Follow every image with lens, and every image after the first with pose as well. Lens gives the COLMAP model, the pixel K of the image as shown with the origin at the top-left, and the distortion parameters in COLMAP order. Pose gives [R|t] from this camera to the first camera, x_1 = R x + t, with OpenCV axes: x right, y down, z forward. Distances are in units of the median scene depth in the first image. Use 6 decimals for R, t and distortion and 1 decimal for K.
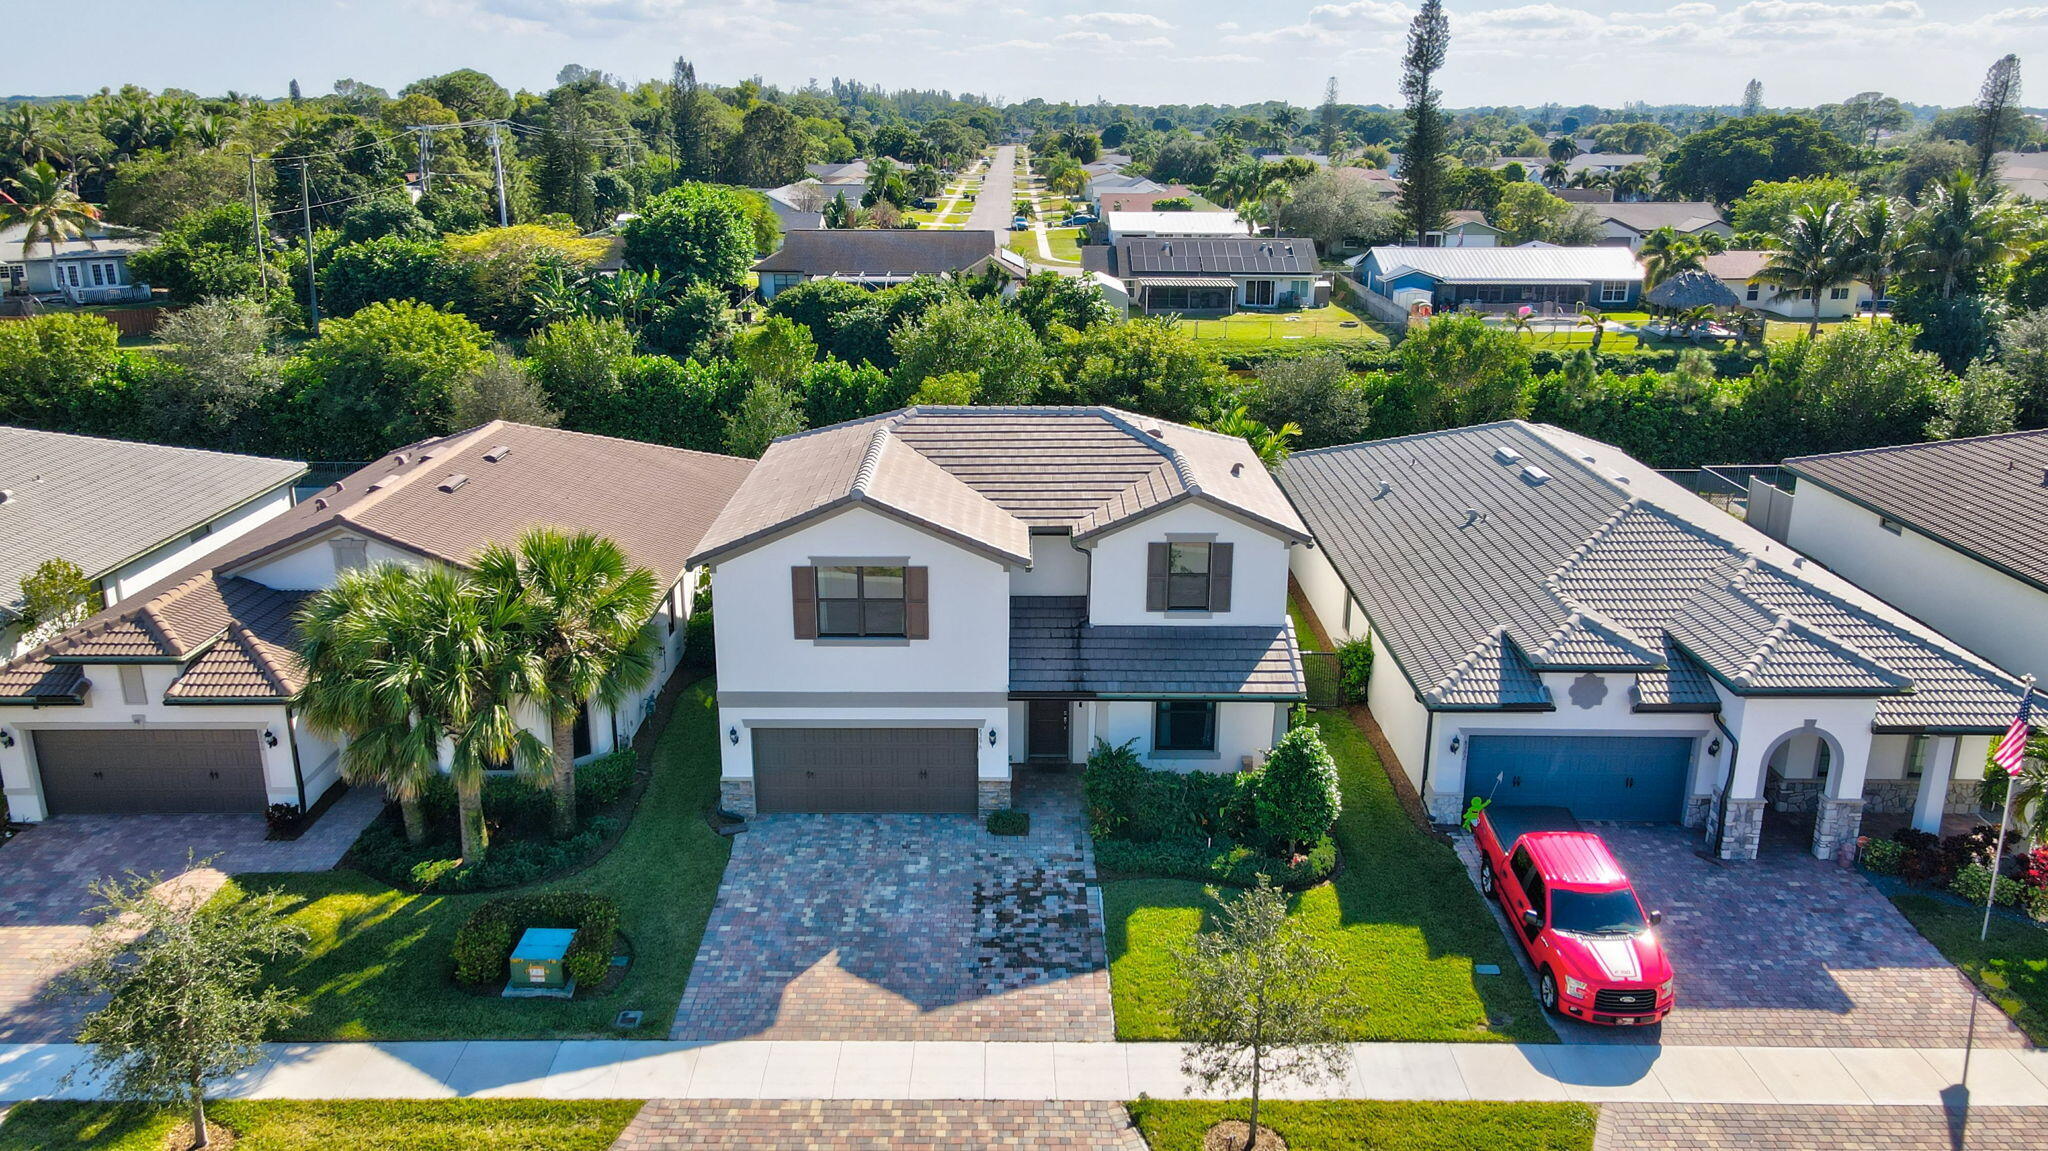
lens RADIAL K [[1480.5, 0, 1024.0], [0, 1480.5, 583.6], [0, 0, 1]] dist [-0.000626, 0.039590]
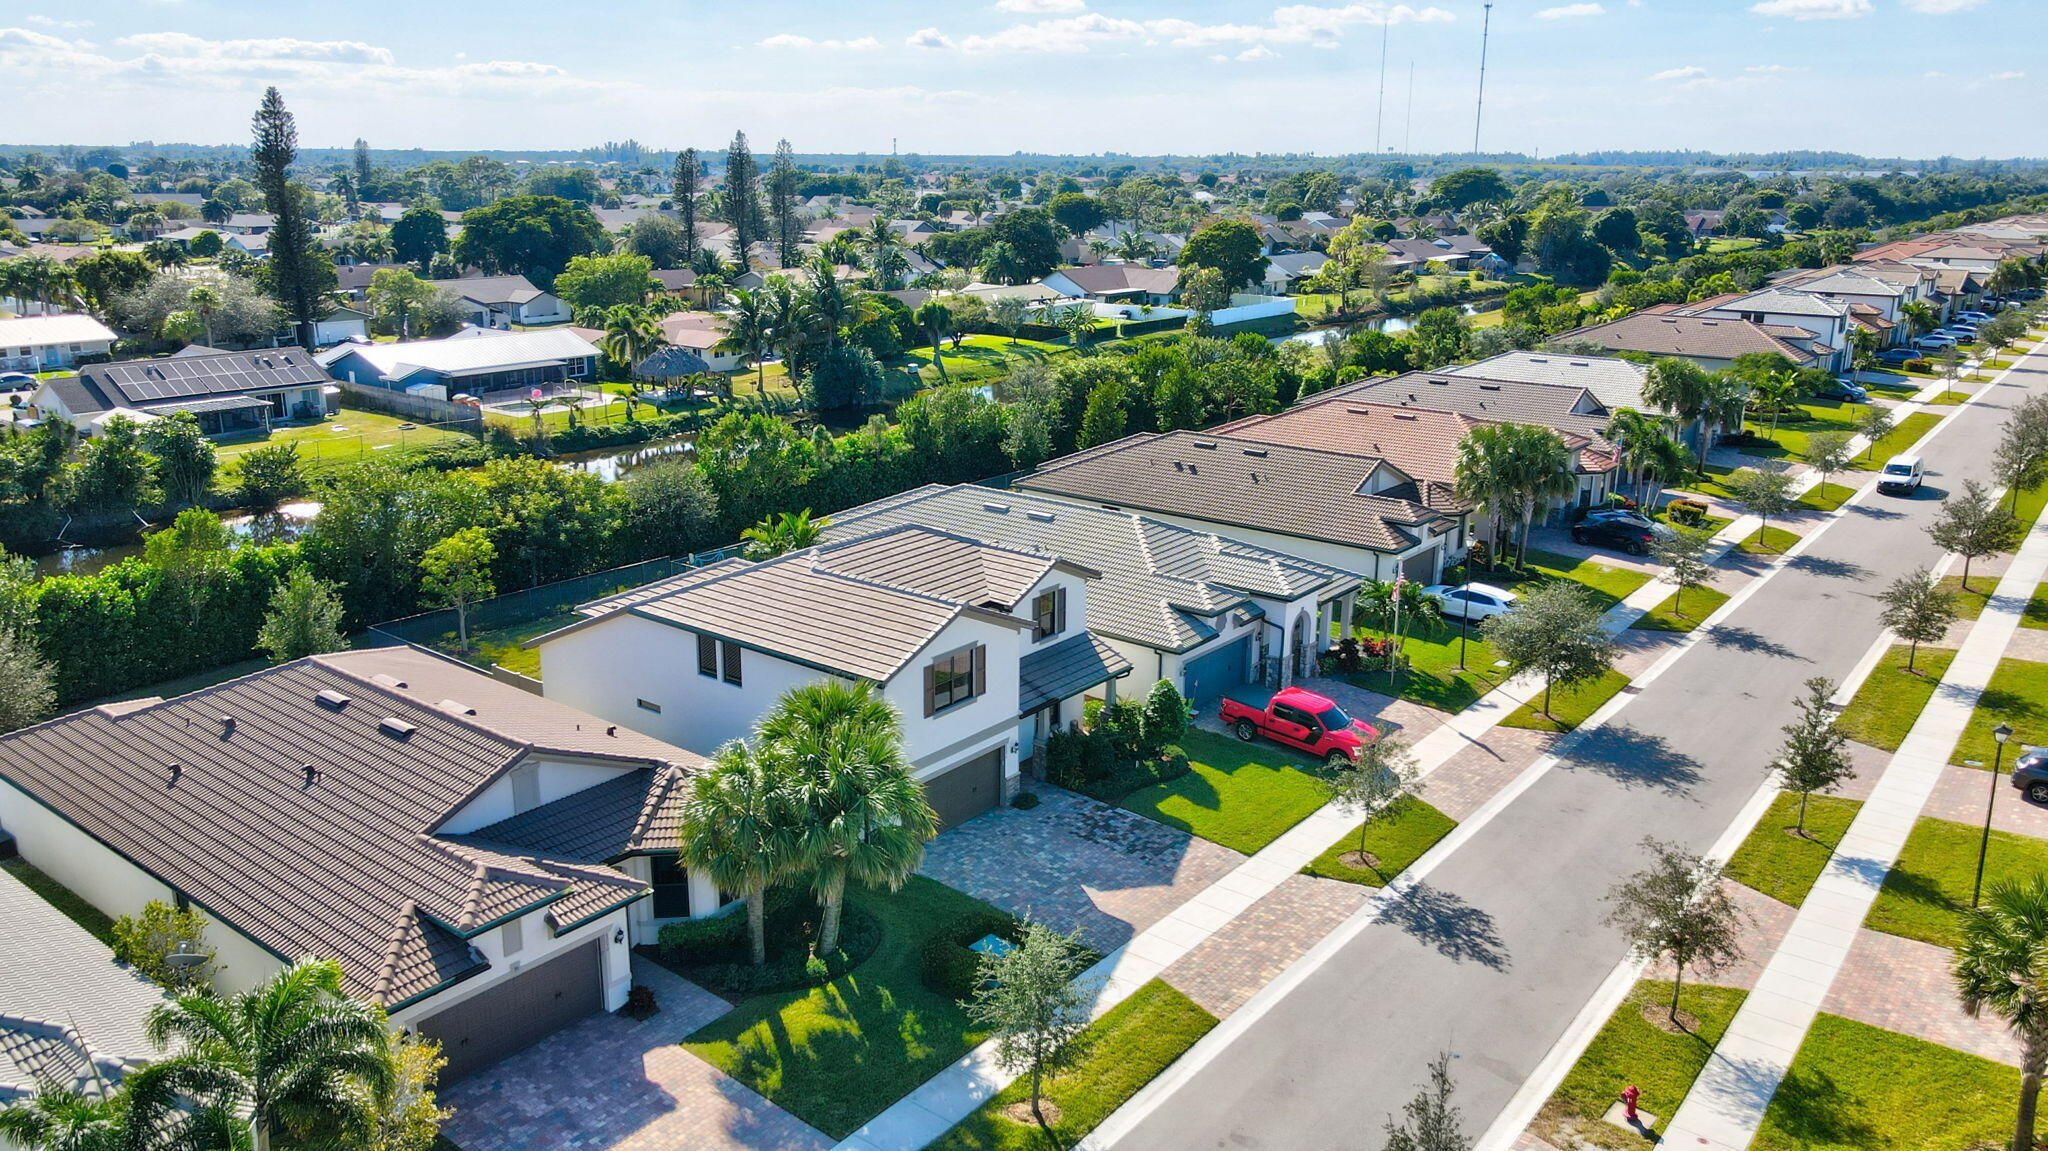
lens RADIAL K [[1509.8, 0, 1024.0], [0, 1509.8, 575.5], [0, 0, 1]] dist [-0.002221, 0.045627]
pose [[0.622886, -0.213019, 0.752752, -1.180667], [0.237172, 0.968349, 0.077775, -0.188479], [-0.745495, 0.130087, 0.653694, -0.023793]]
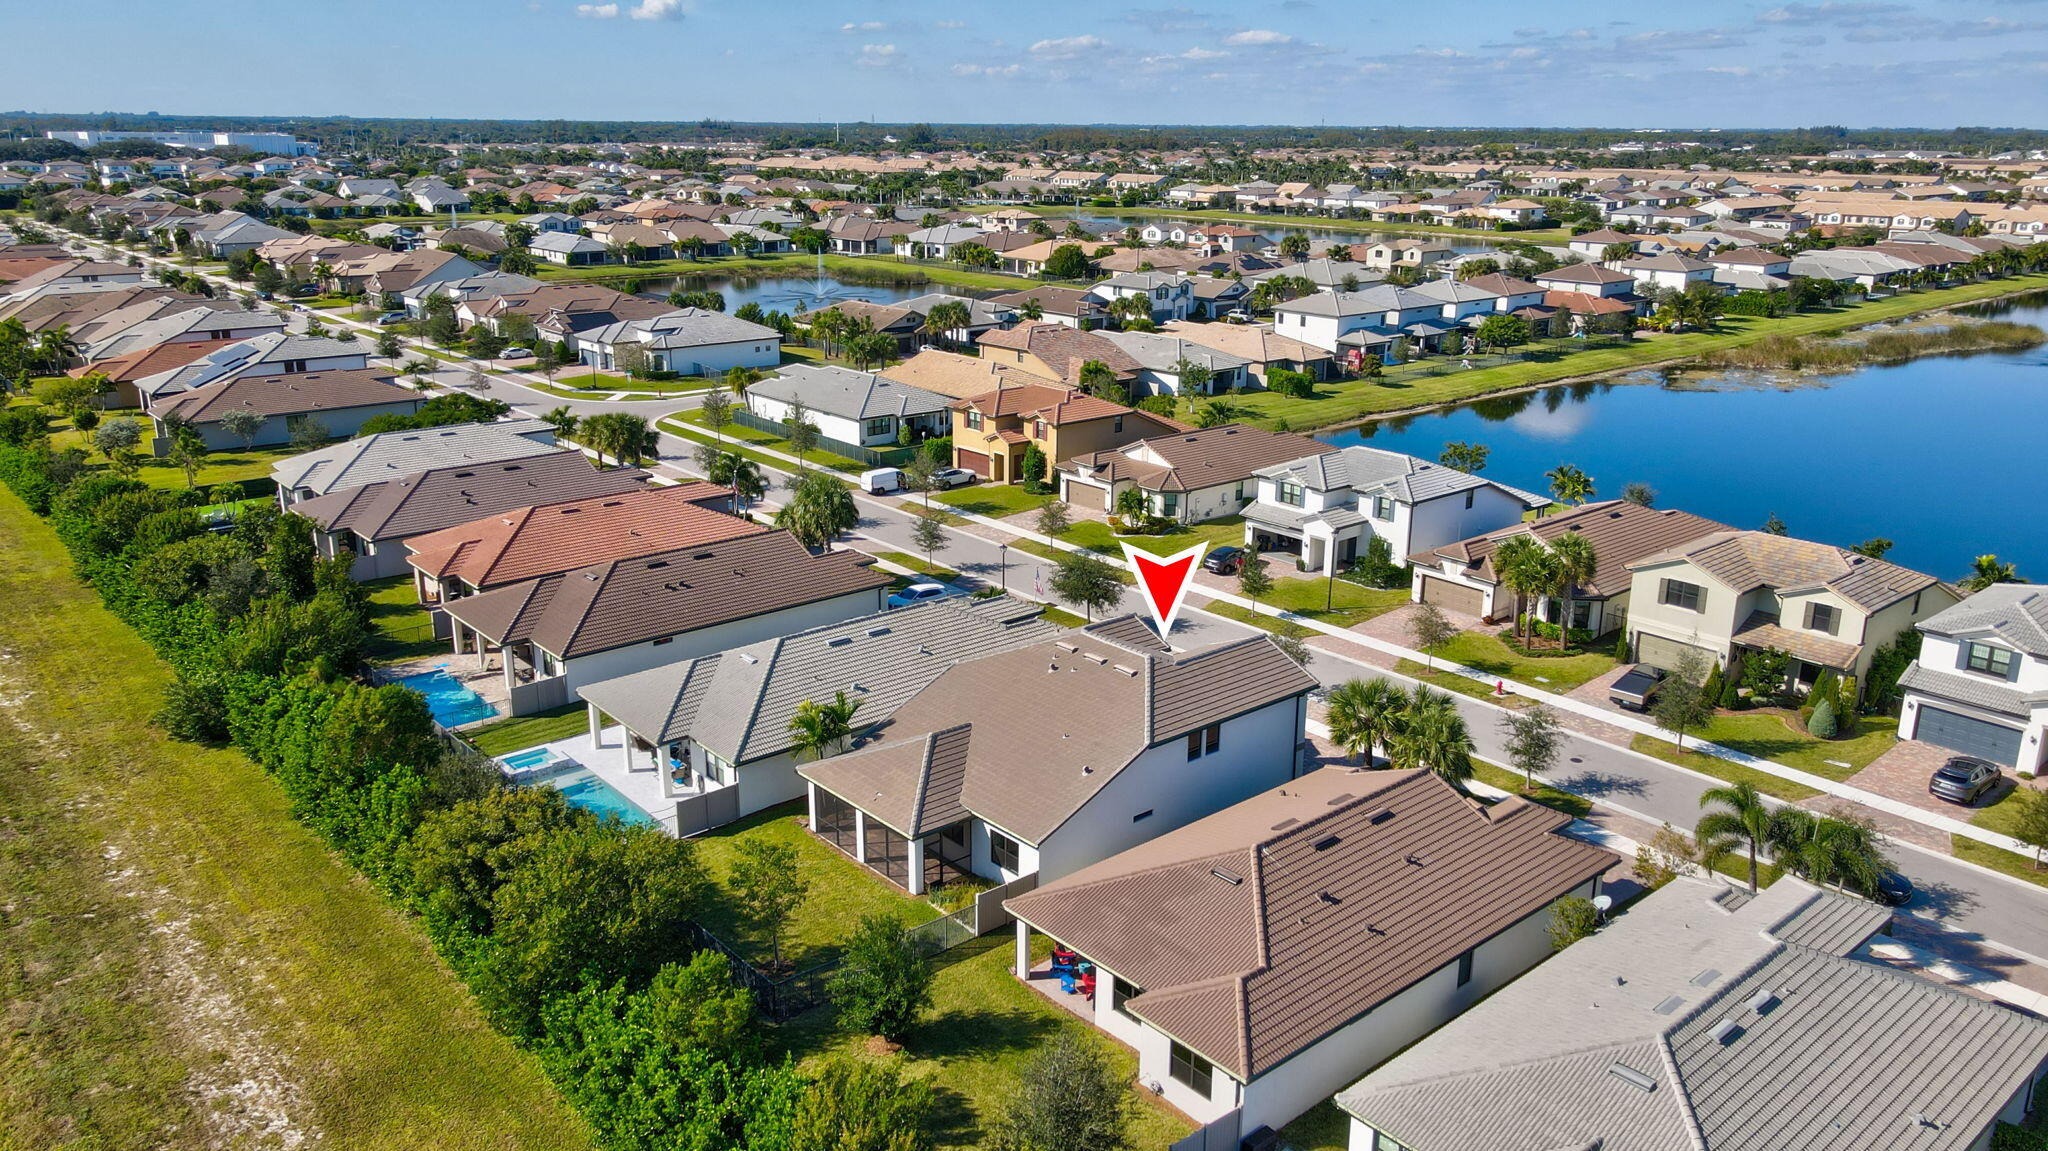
lens RADIAL K [[1509.8, 0, 1024.0], [0, 1509.8, 575.5], [0, 0, 1]] dist [-0.002221, 0.045627]
pose [[-0.655662, -0.231083, 0.718824, -1.579810], [0.217921, 0.853588, 0.473179, -1.381729], [-0.722923, 0.466892, -0.509307, 2.481941]]
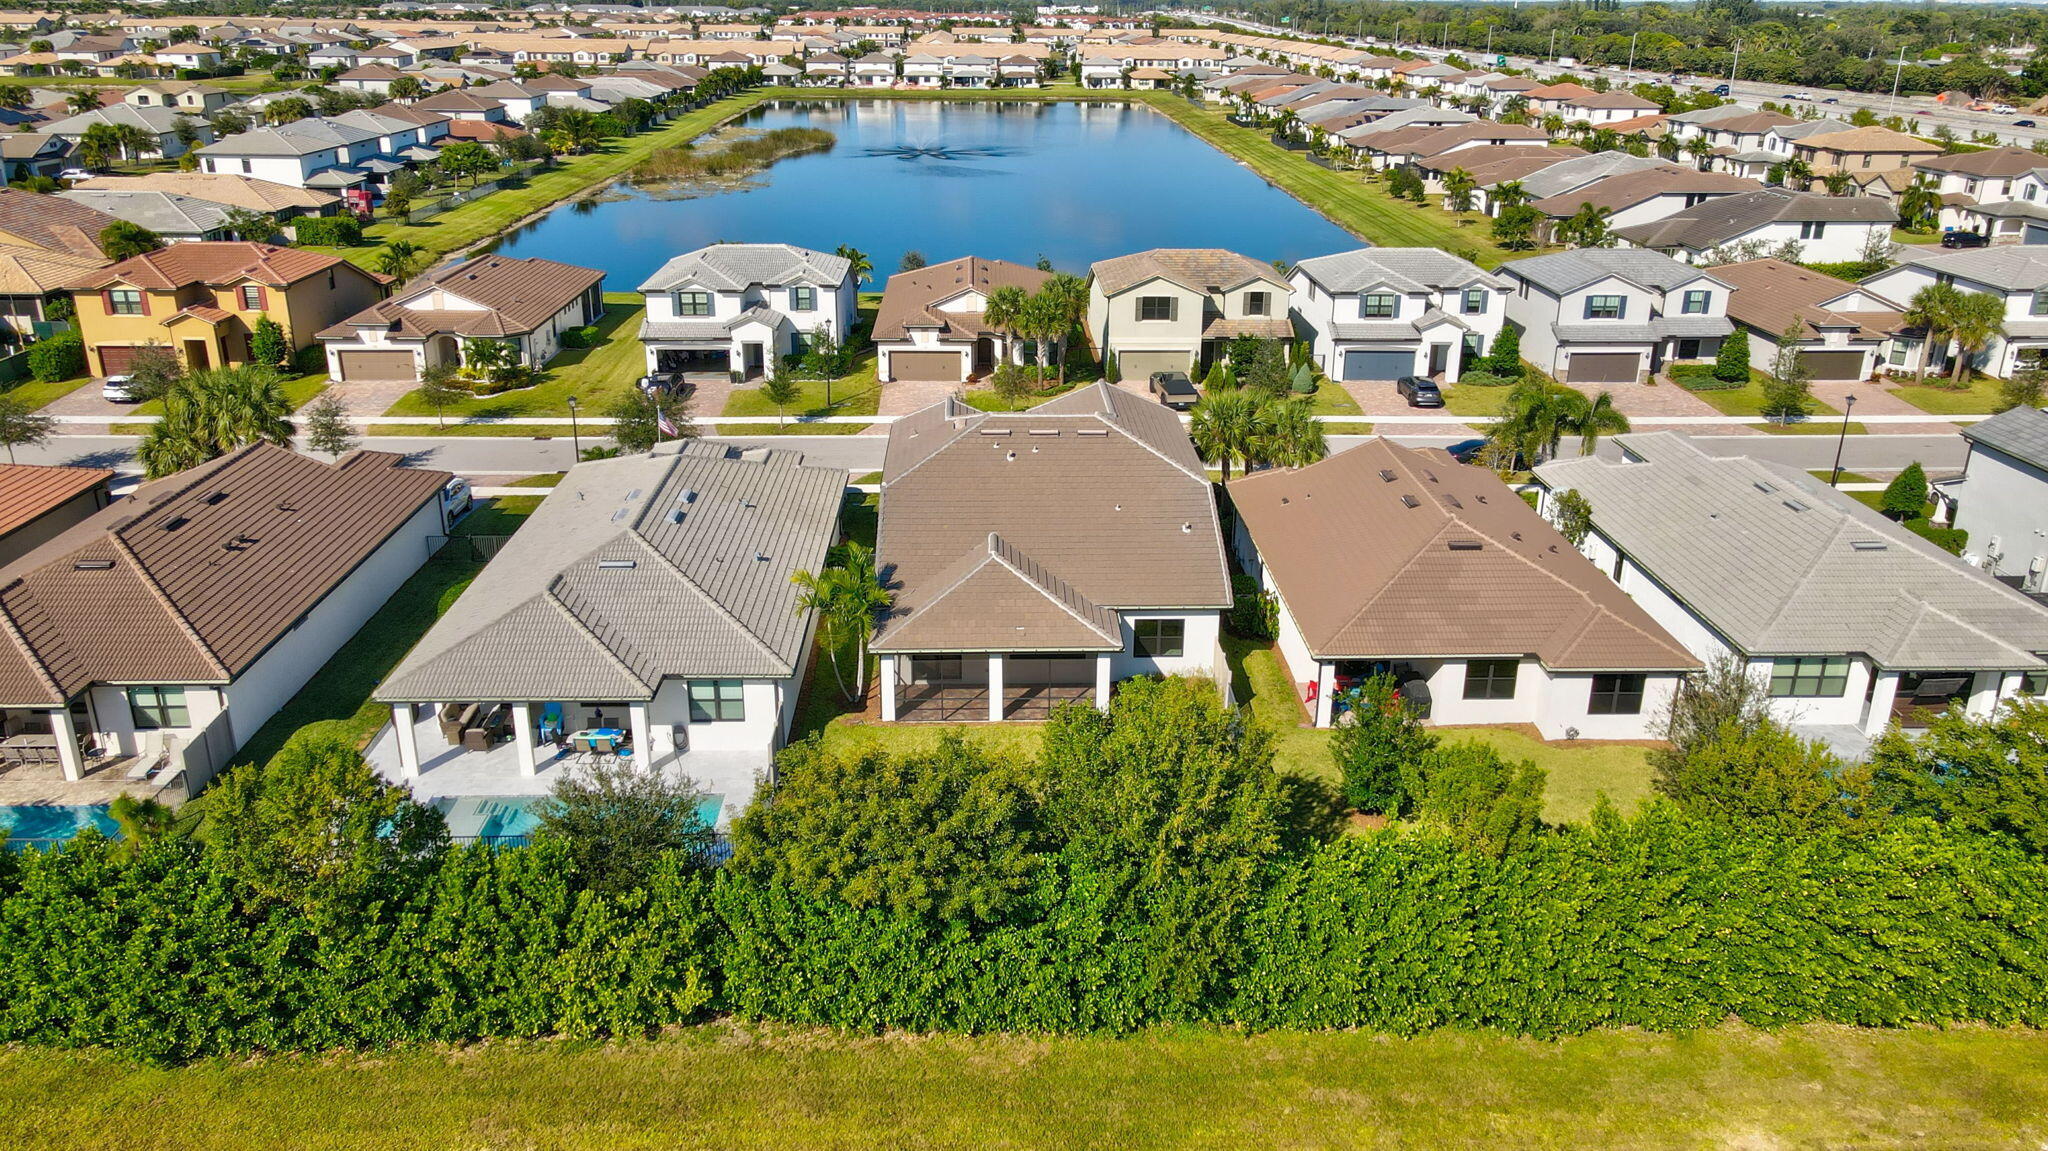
lens RADIAL K [[1509.8, 0, 1024.0], [0, 1509.8, 575.5], [0, 0, 1]] dist [-0.002221, 0.045627]
pose [[-0.998924, 0.000280, -0.046367, 0.134057], [-0.028827, 0.779486, 0.625757, -1.291524], [0.036317, 0.626420, -0.778639, 3.021178]]
